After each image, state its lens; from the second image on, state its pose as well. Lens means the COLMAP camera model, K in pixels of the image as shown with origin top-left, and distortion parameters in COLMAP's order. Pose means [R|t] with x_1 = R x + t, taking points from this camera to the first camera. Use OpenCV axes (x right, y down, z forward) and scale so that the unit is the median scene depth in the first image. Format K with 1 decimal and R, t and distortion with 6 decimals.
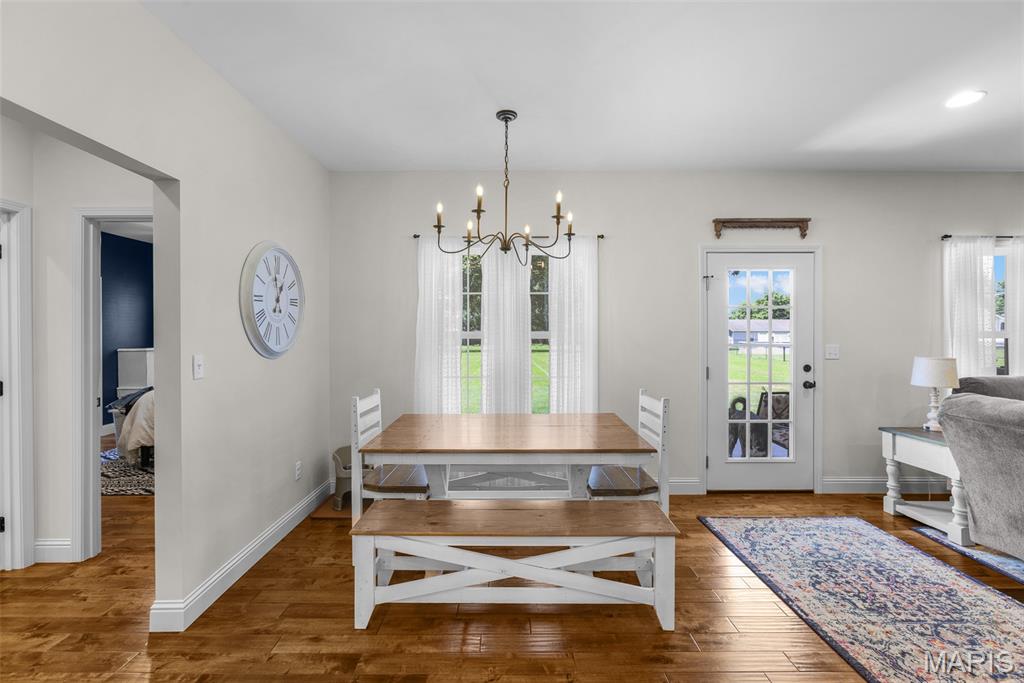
lens RADIAL K [[470.8, 0, 508.1], [0, 470.8, 342.6], [0, 0, 1]] dist [-0.012269, 0.005797]
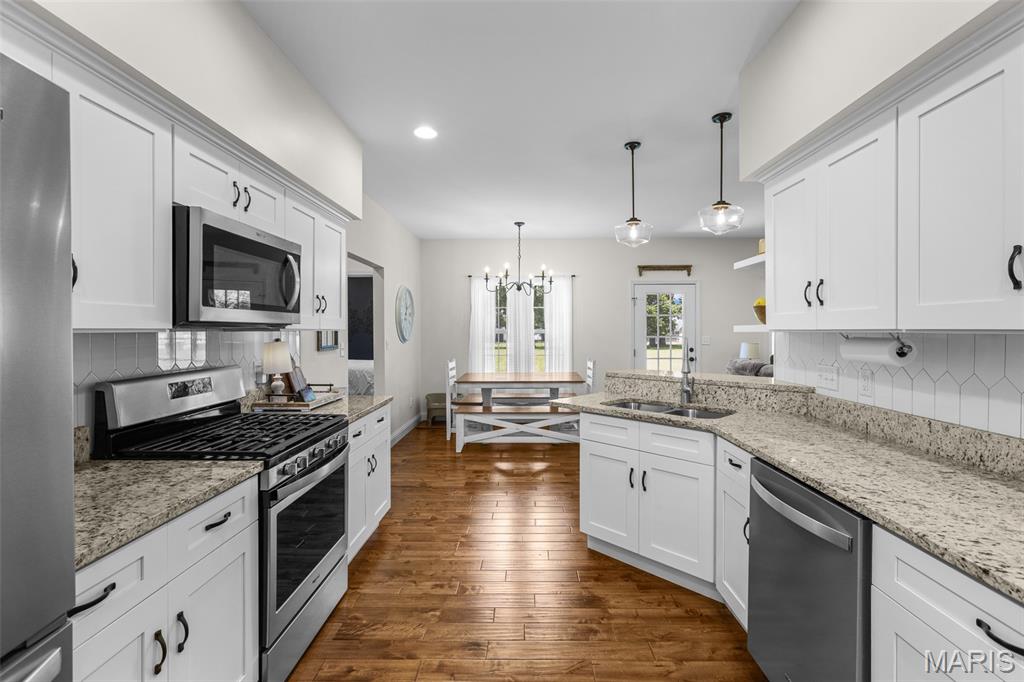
lens RADIAL K [[470.8, 0, 509.1], [0, 470.8, 340.6], [0, 0, 1]] dist [-0.012269, 0.005797]
pose [[0.999317, -0.002188, -0.036876, 0.020337], [0.002181, 0.999998, -0.000243, 0.019918], [0.036877, 0.000163, 0.999320, -0.824602]]
